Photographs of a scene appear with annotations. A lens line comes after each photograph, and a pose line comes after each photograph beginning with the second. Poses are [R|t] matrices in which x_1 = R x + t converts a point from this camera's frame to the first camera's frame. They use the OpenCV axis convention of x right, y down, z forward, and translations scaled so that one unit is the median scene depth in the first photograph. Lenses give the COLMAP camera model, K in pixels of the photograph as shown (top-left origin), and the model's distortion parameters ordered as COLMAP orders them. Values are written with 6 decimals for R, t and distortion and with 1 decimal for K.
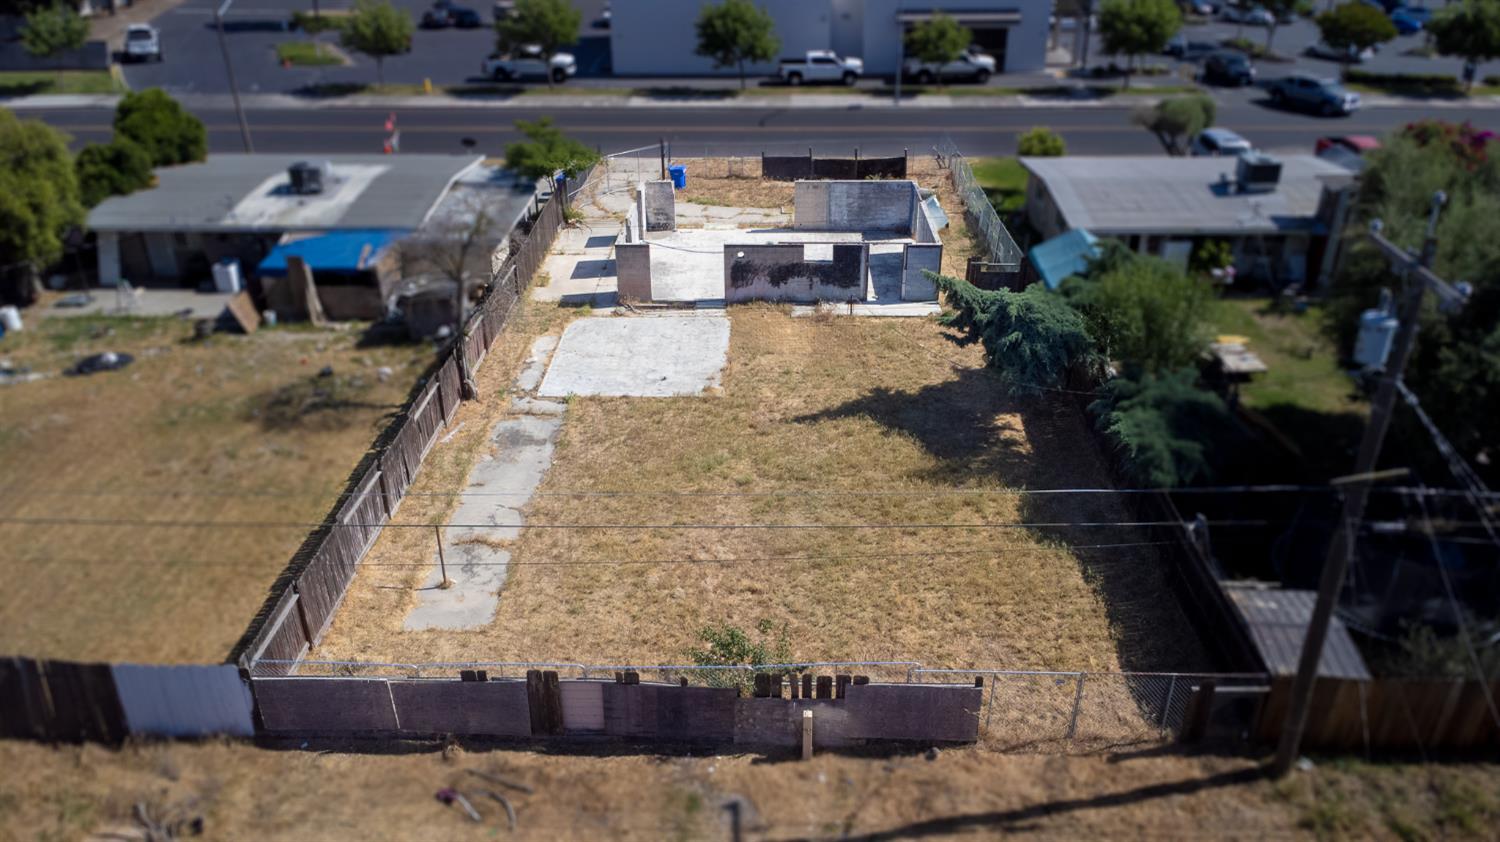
lens RADIAL K [[1085.9, 0, 758.7], [0, 1085.9, 400.6], [0, 0, 1]] dist [0.041718, -0.067948]
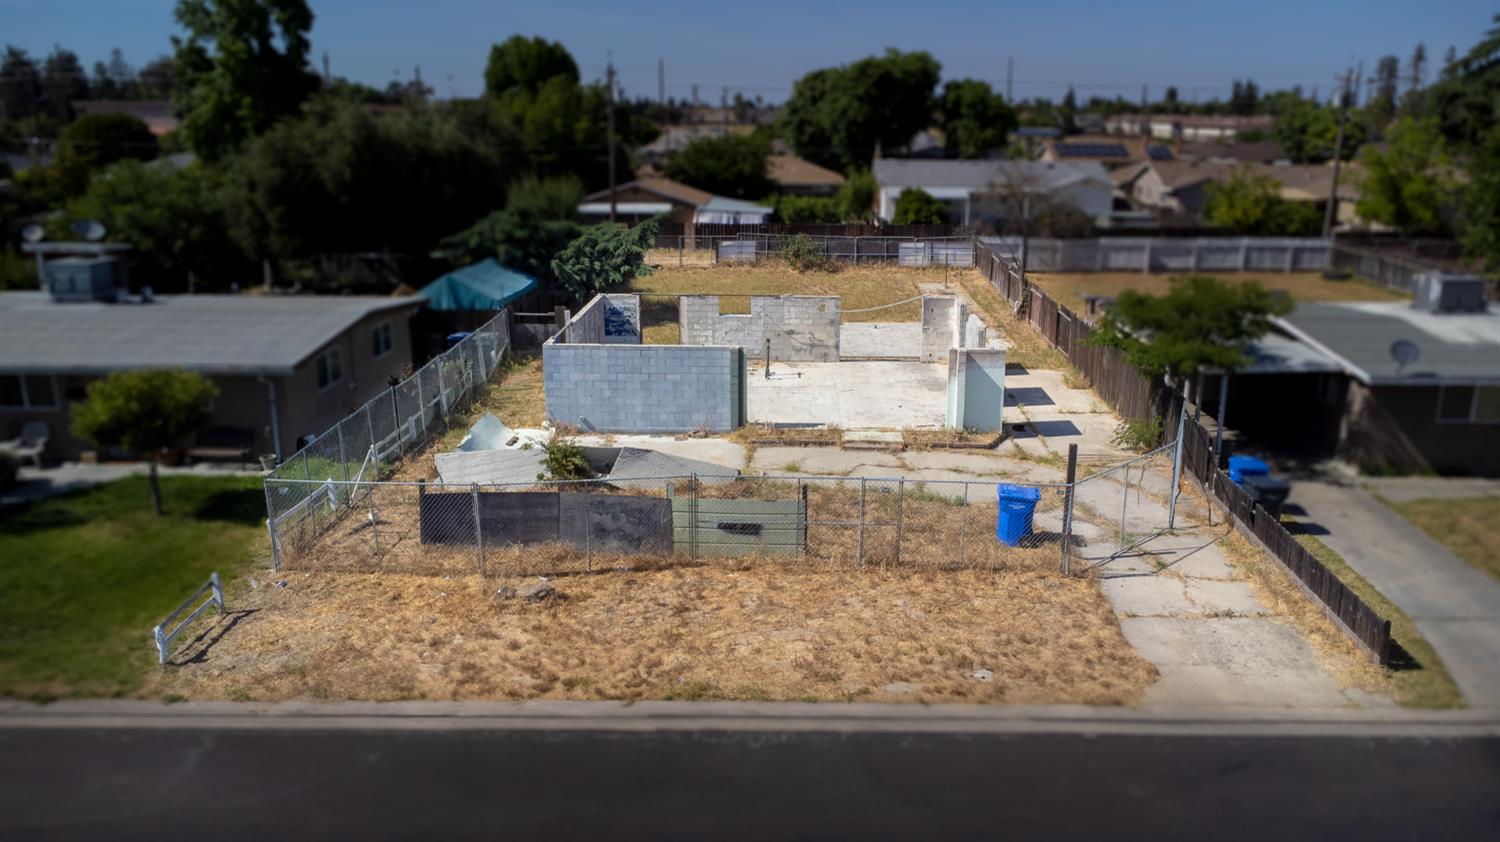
lens RADIAL K [[1108.9, 0, 800.8], [0, 1108.9, 417.6], [0, 0, 1]] dist [0.012408, 0.004430]
pose [[-0.999873, 0.000621, -0.015916, 0.017382], [-0.010354, 0.733998, 0.679073, -0.785492], [0.012104, 0.679152, -0.733898, 1.972106]]
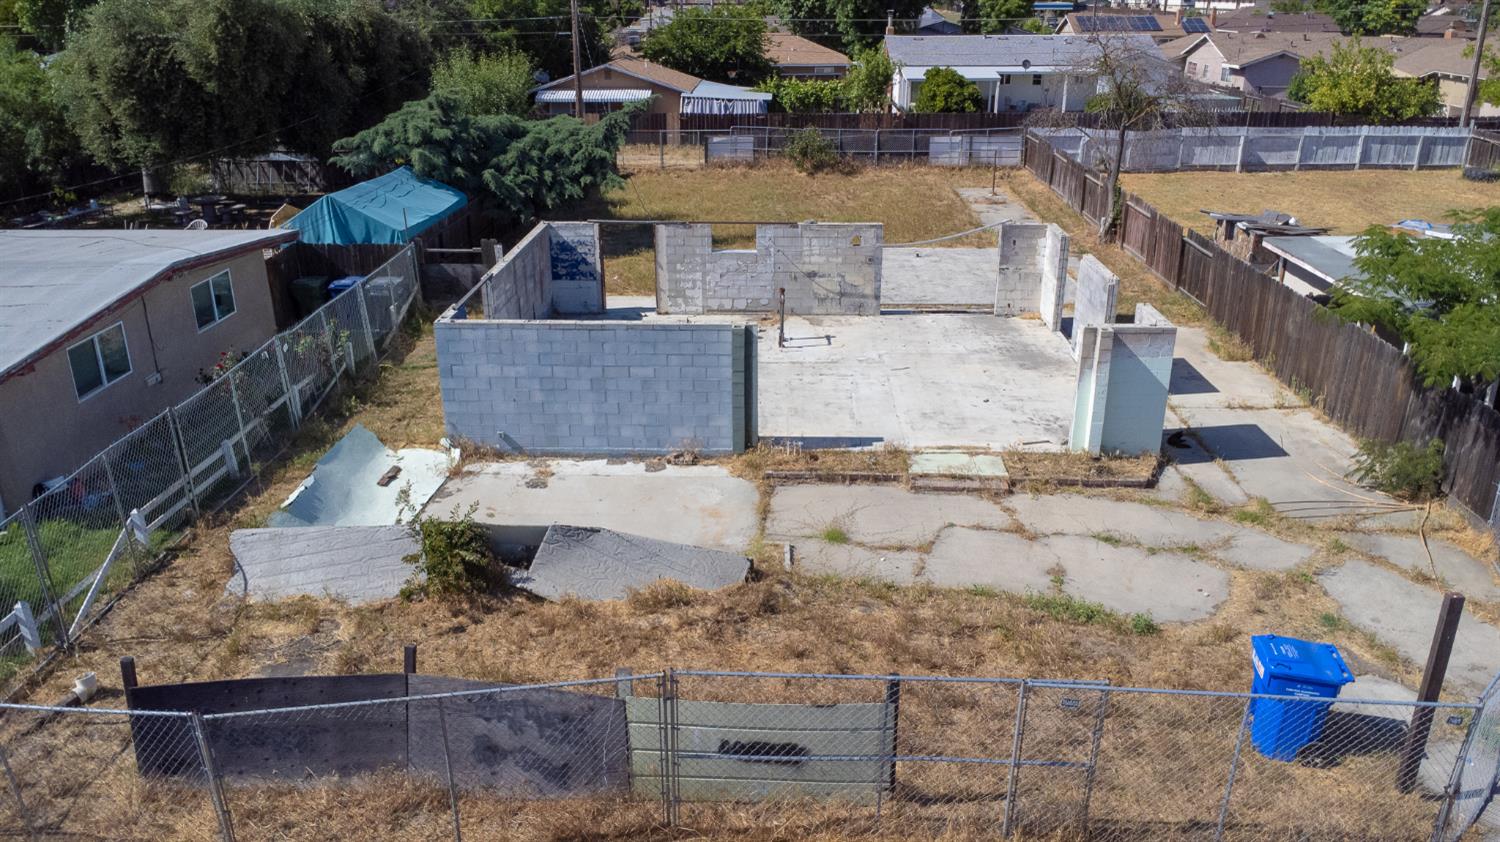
lens RADIAL K [[1085.9, 0, 758.7], [0, 1085.9, 400.6], [0, 0, 1]] dist [0.041718, -0.067948]
pose [[-0.999931, 0.003133, 0.011282, 0.038126], [0.010471, 0.670469, 0.741864, -0.618154], [-0.005240, 0.741931, -0.670456, 1.700693]]
